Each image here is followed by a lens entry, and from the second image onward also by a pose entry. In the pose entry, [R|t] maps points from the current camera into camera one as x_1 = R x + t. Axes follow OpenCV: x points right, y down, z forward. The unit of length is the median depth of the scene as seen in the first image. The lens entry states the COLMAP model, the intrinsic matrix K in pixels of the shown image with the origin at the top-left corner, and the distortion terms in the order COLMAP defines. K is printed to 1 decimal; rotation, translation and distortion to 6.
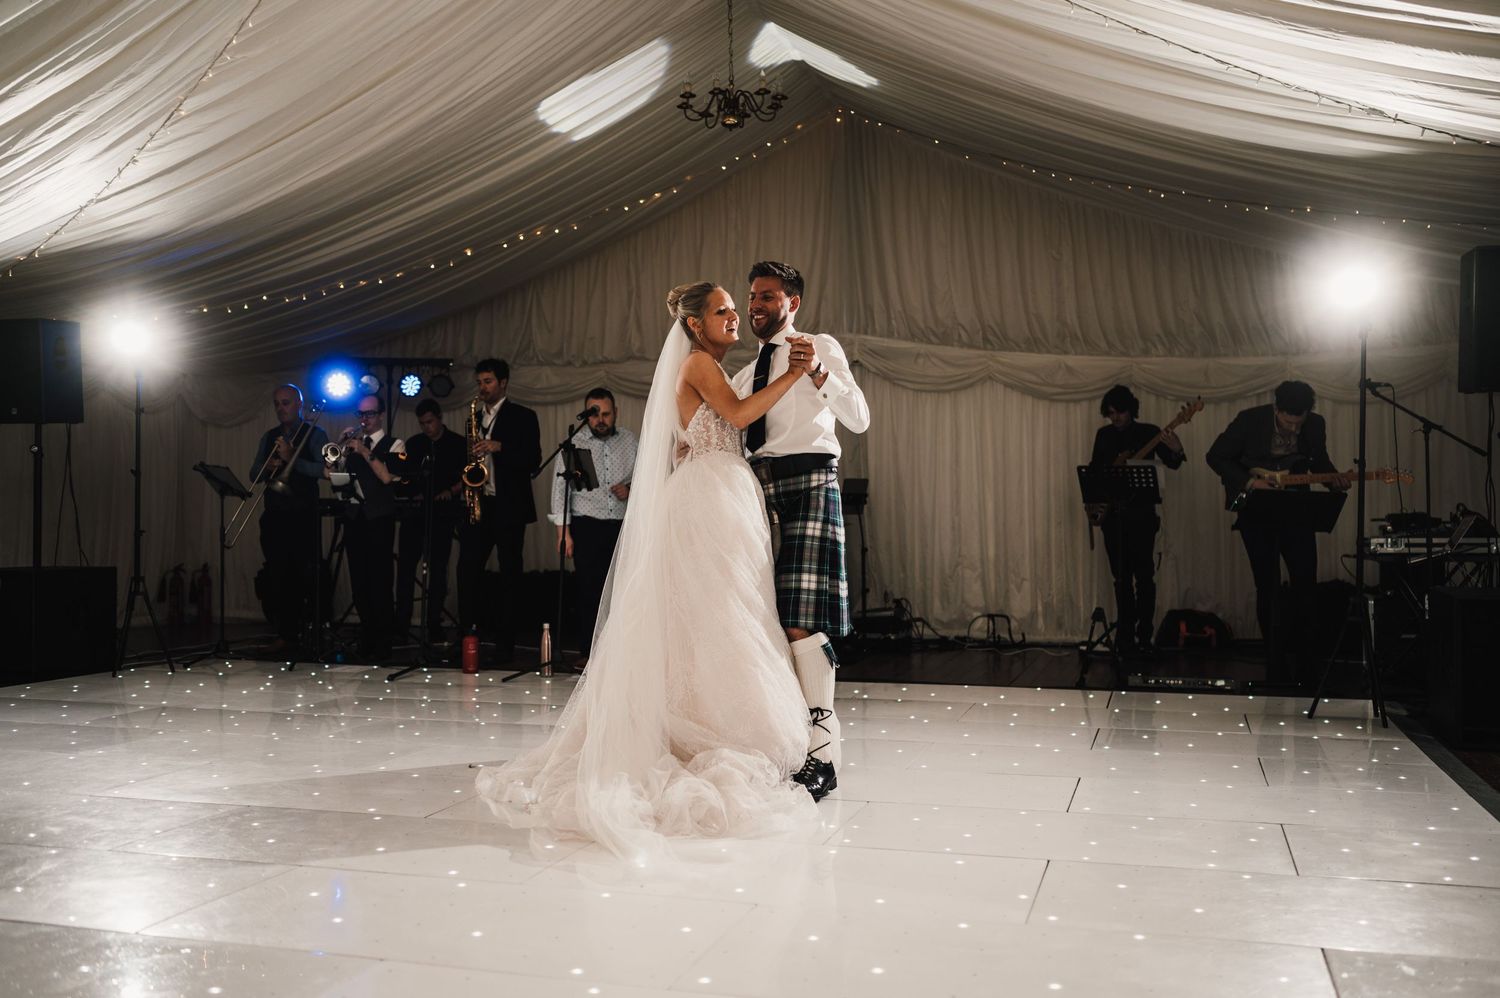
lens RADIAL K [[1395.9, 0, 750.0], [0, 1395.9, 499.0], [0, 0, 1]] dist [-0.008533, 0.012406]
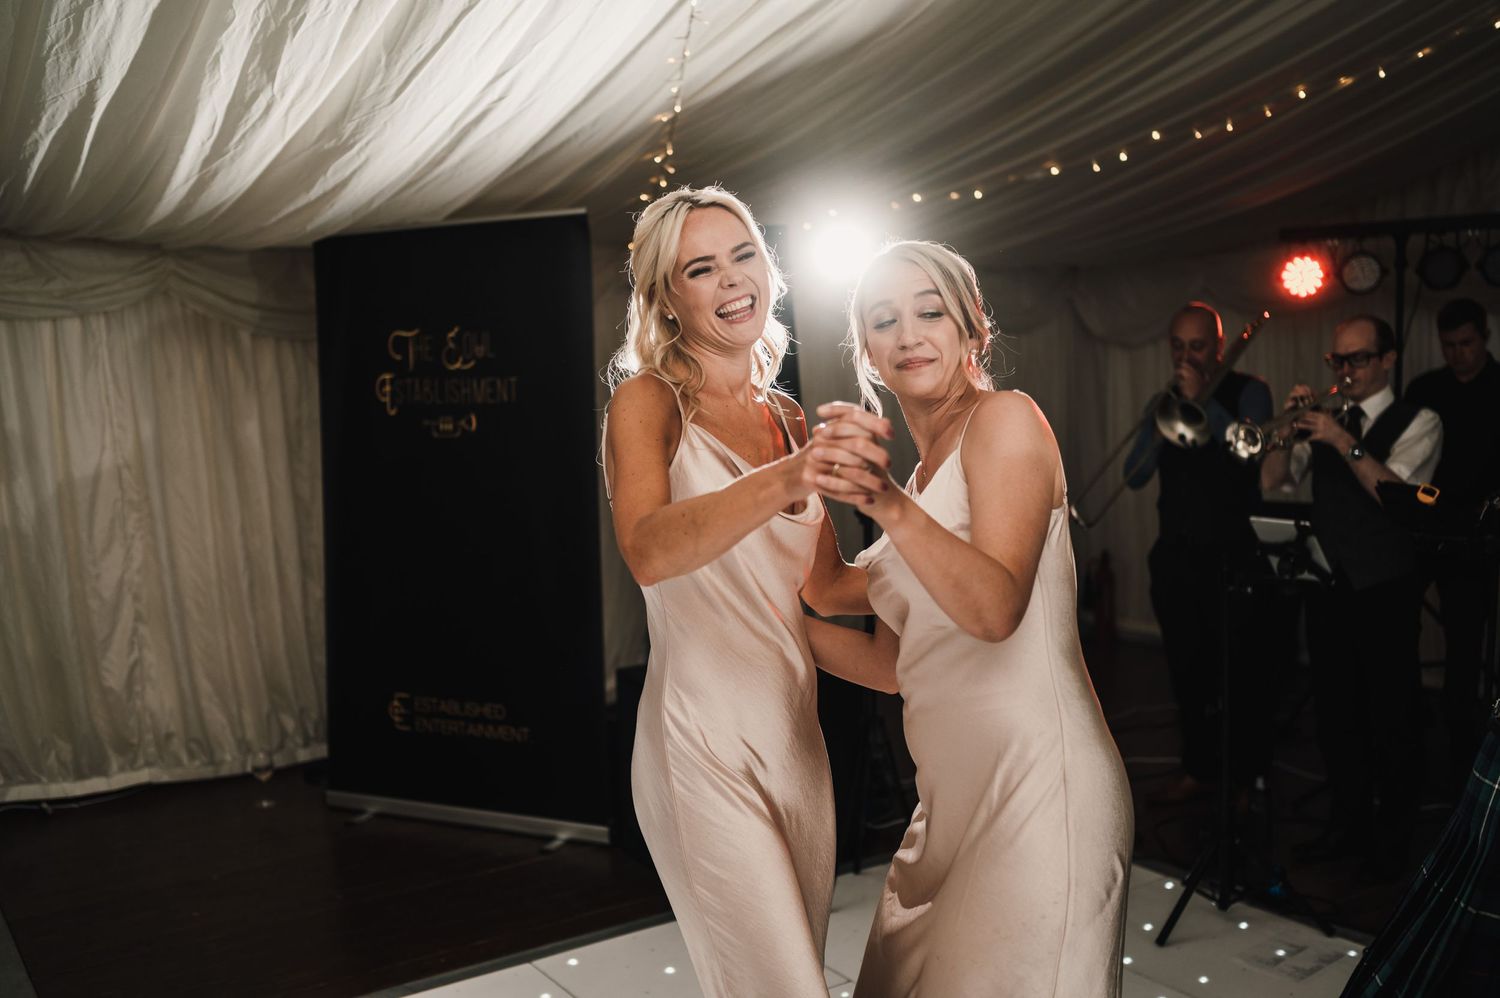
lens RADIAL K [[1512.5, 0, 720.8], [0, 1512.5, 499.9], [0, 0, 1]] dist [0.005643, 0.011933]
pose [[0.779113, 0.034518, -0.625932, -0.102774], [0.030134, 0.995266, 0.092393, -0.061071], [0.626159, -0.090847, 0.774385, 0.411732]]
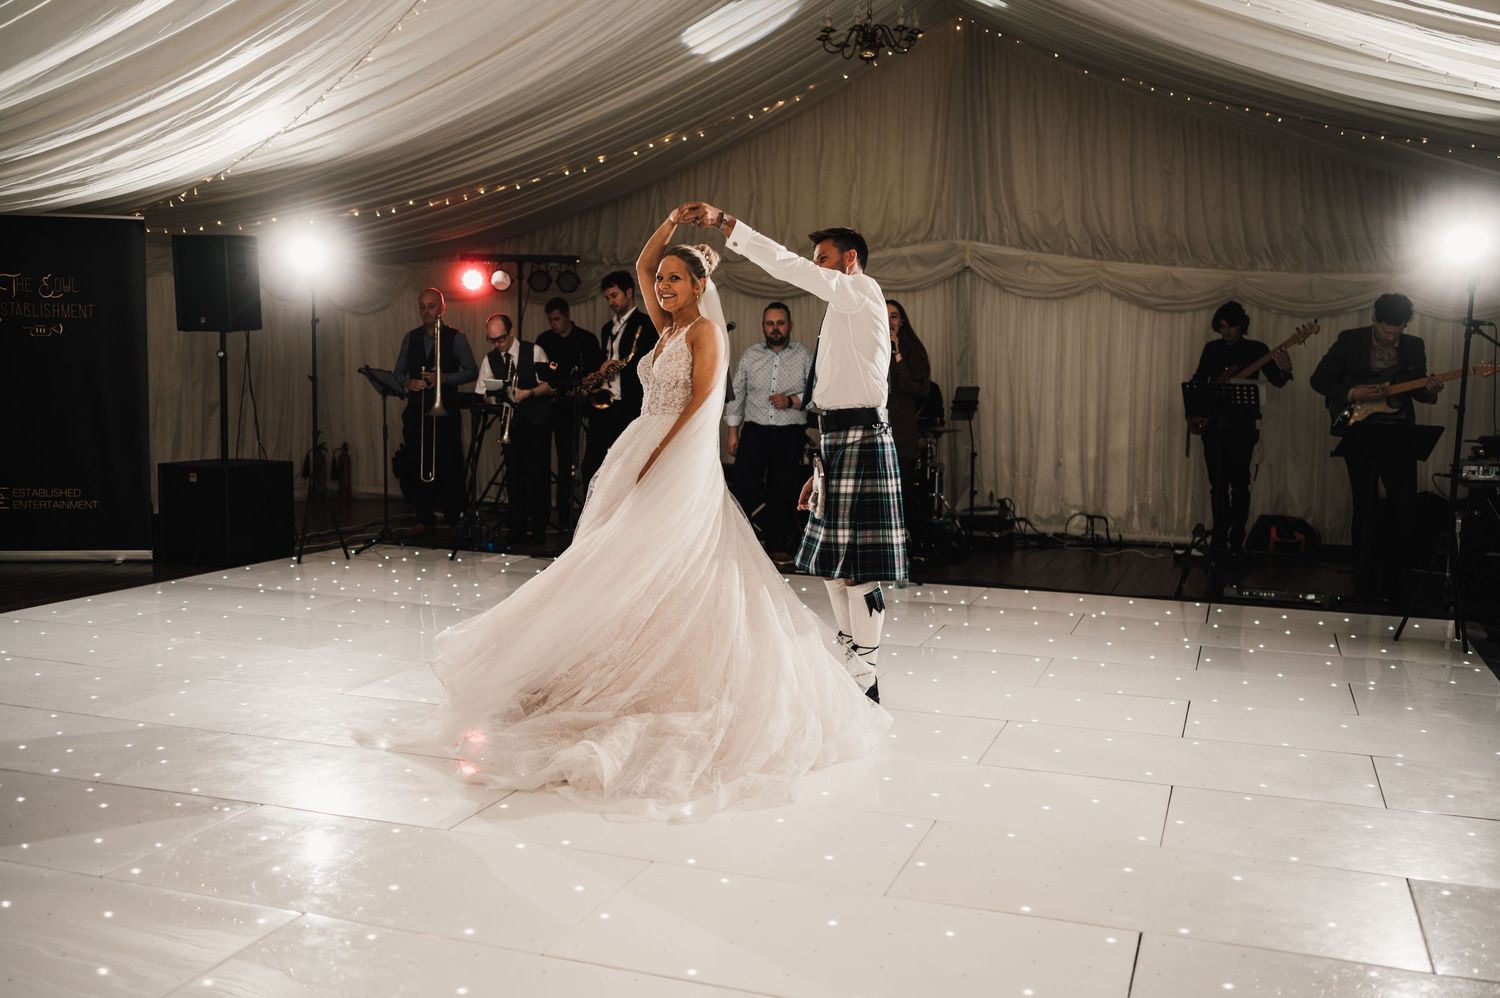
lens RADIAL K [[1395.9, 0, 750.0], [0, 1395.9, 499.0], [0, 0, 1]] dist [-0.008533, 0.012406]
pose [[0.998595, 0.023380, -0.047559, -0.034272], [-0.018093, 0.993908, 0.108716, -0.039258], [0.049811, -0.107703, 0.992935, -0.062176]]
